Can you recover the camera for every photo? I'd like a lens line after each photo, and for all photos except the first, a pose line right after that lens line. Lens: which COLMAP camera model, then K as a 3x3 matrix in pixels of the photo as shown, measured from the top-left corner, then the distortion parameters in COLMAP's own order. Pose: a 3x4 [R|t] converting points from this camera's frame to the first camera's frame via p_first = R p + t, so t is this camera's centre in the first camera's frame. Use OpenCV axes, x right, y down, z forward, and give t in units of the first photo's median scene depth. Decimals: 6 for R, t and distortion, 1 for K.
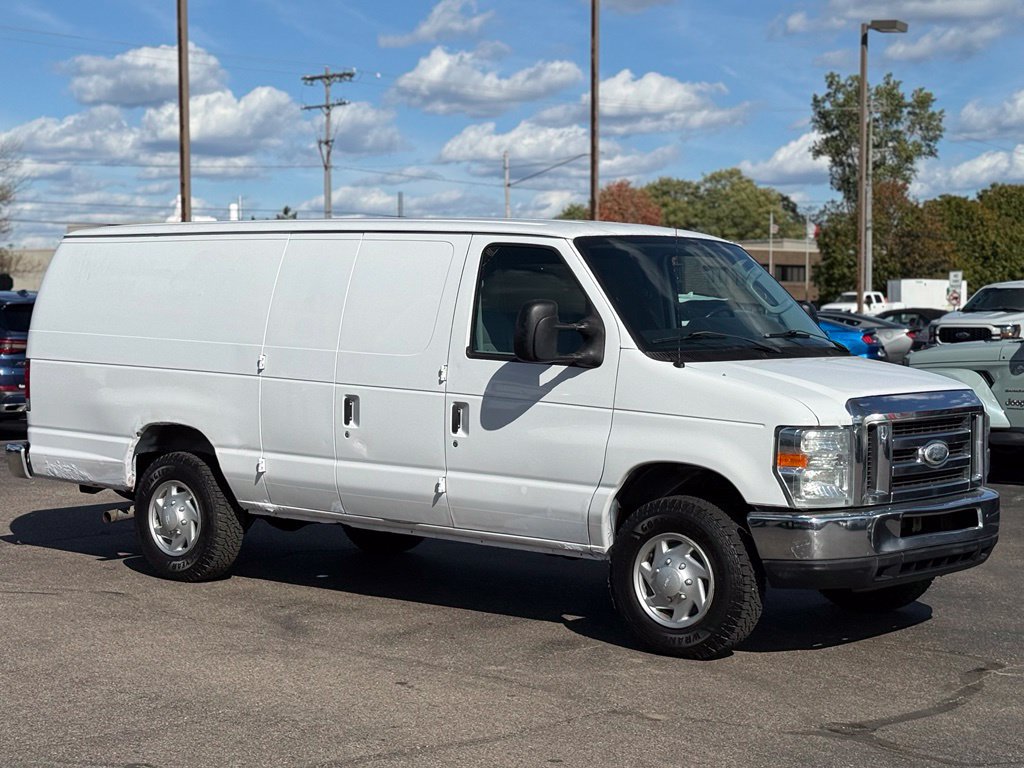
lens RADIAL K [[1882.1, 0, 512.0], [0, 1882.1, 384.0], [0, 0, 1]] dist [0.133779, 0.101781]
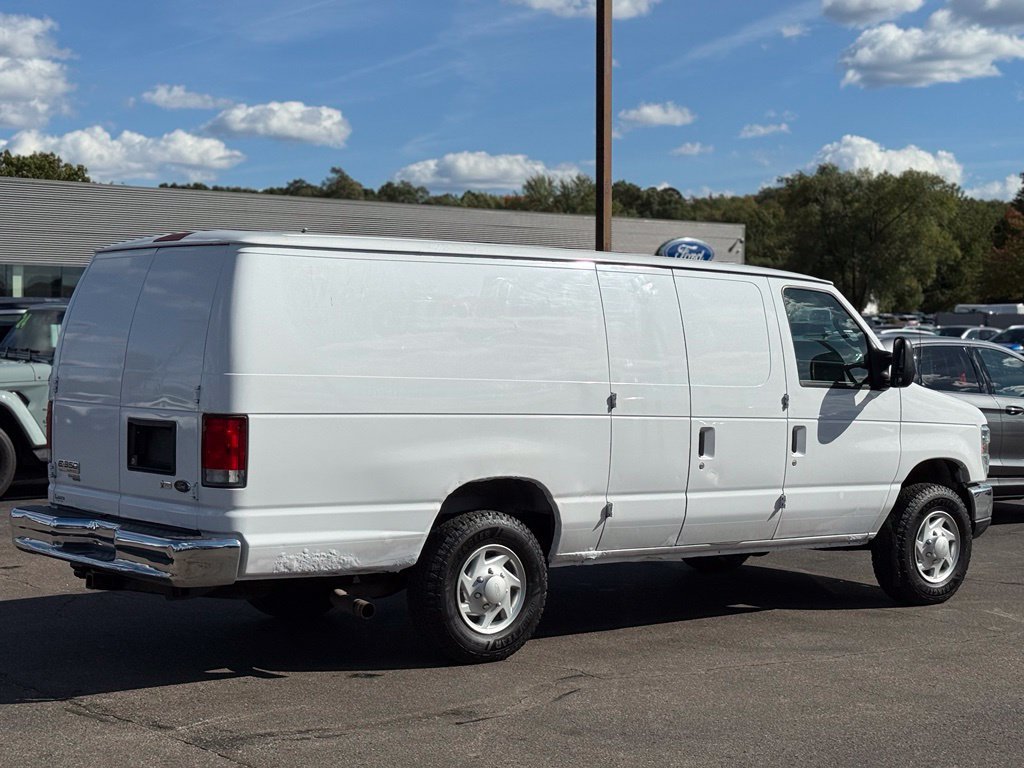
lens RADIAL K [[1772.3, 0, 511.2], [0, 1772.3, 349.9], [0, 0, 1]] dist [0.109314, 0.183119]
pose [[0.204980, -0.014360, 0.978661, -1.053484], [0.031769, 0.999463, 0.008011, -0.047325], [-0.978250, 0.029449, 0.205326, 0.903365]]
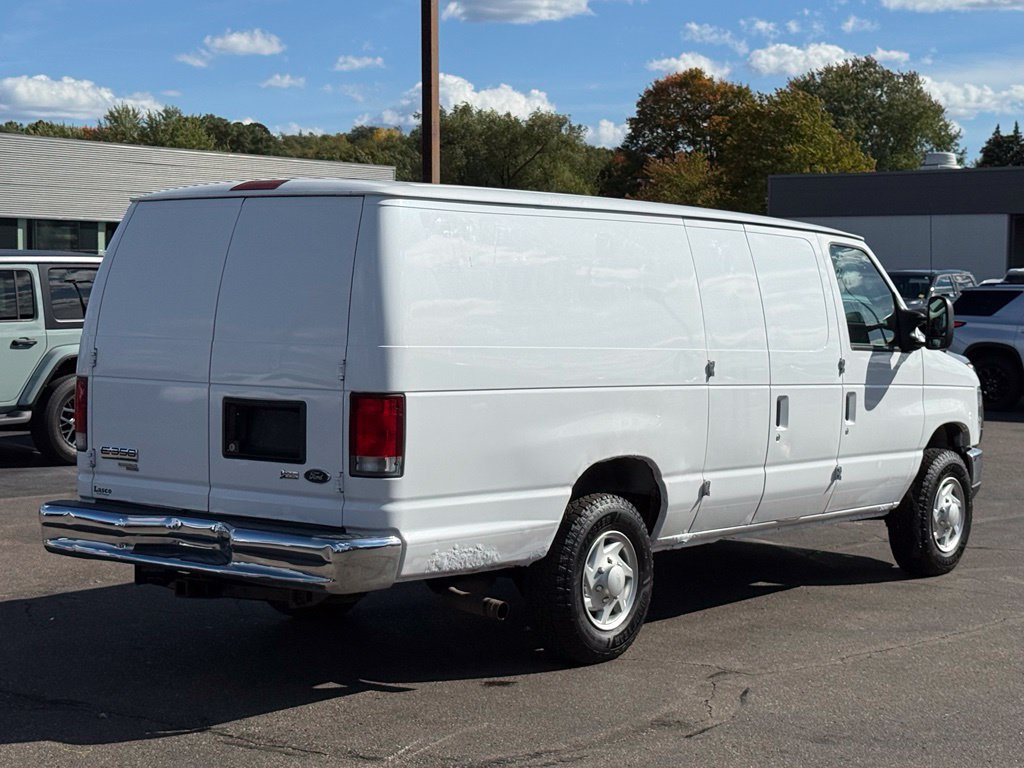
lens RADIAL K [[1882.1, 0, 512.0], [0, 1882.1, 384.0], [0, 0, 1]] dist [0.133779, 0.101781]
pose [[-0.028901, -0.060320, 0.997761, -1.029012], [0.032067, 0.997608, 0.061239, -0.062495], [-0.999068, 0.033765, -0.026897, 1.160422]]
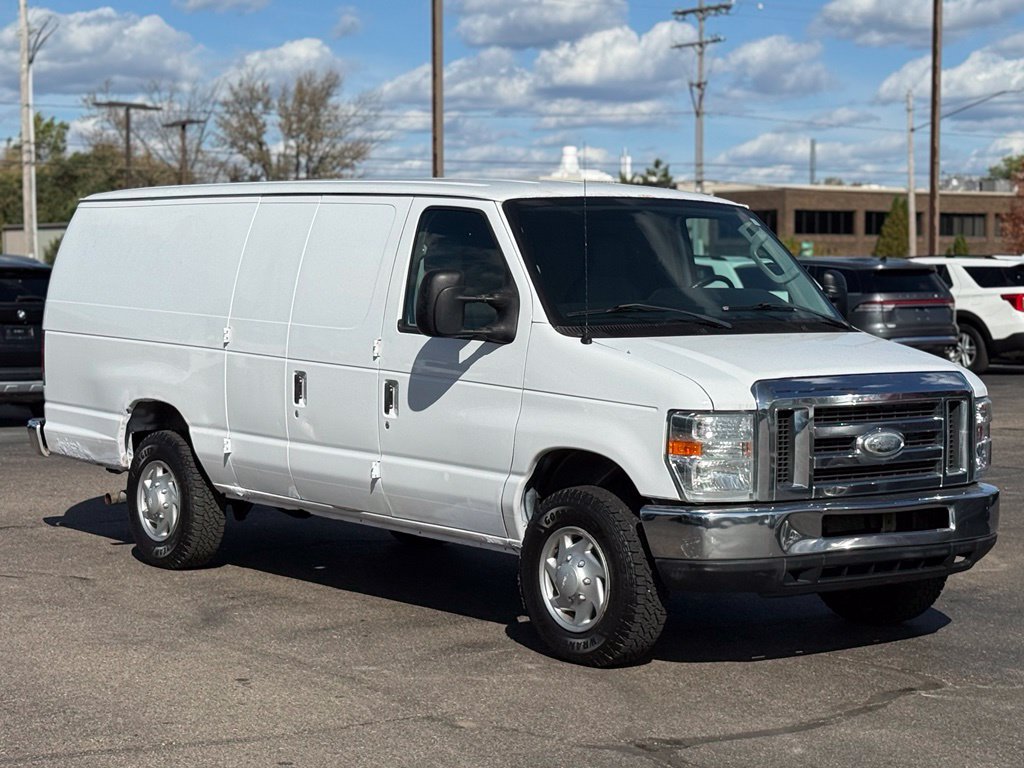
lens RADIAL K [[2165.8, 0, 513.4], [0, 2165.8, 363.9], [0, 0, 1]] dist [0.116787, 0.350935]
pose [[0.978053, 0.008616, -0.208176, 0.238802], [-0.008360, 0.999963, 0.002112, -0.000917], [0.208187, -0.000325, 0.978089, -0.020034]]
